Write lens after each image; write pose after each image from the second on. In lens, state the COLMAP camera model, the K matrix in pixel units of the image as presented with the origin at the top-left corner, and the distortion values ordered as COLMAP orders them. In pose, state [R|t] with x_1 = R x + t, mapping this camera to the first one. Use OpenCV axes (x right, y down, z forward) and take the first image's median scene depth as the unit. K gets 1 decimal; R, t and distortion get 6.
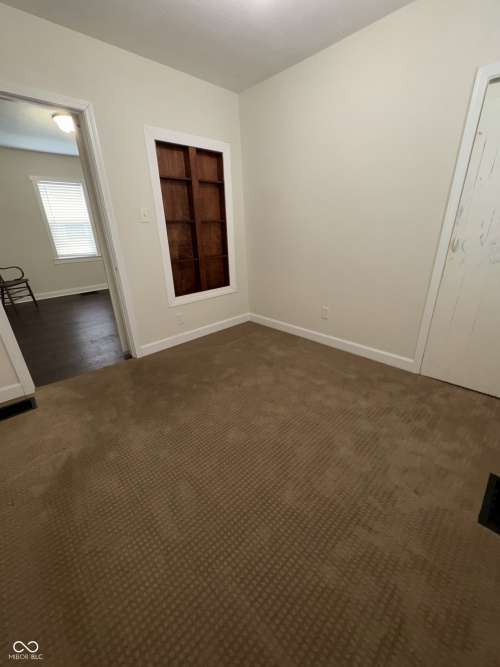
lens RADIAL K [[266.4, 0, 248.3], [0, 266.4, 331.7], [0, 0, 1]] dist [0.002774, 0.000241]
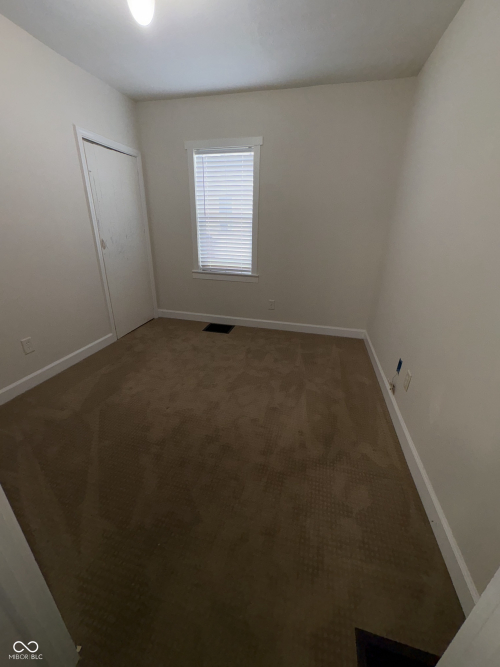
lens RADIAL K [[266.4, 0, 248.1], [0, 266.4, 333.5], [0, 0, 1]] dist [0.002774, 0.000241]
pose [[-0.537145, -0.302545, 0.787364, -0.688883], [0.309503, 0.797654, 0.517644, -0.323263], [-0.784655, 0.521742, -0.334817, 0.817051]]
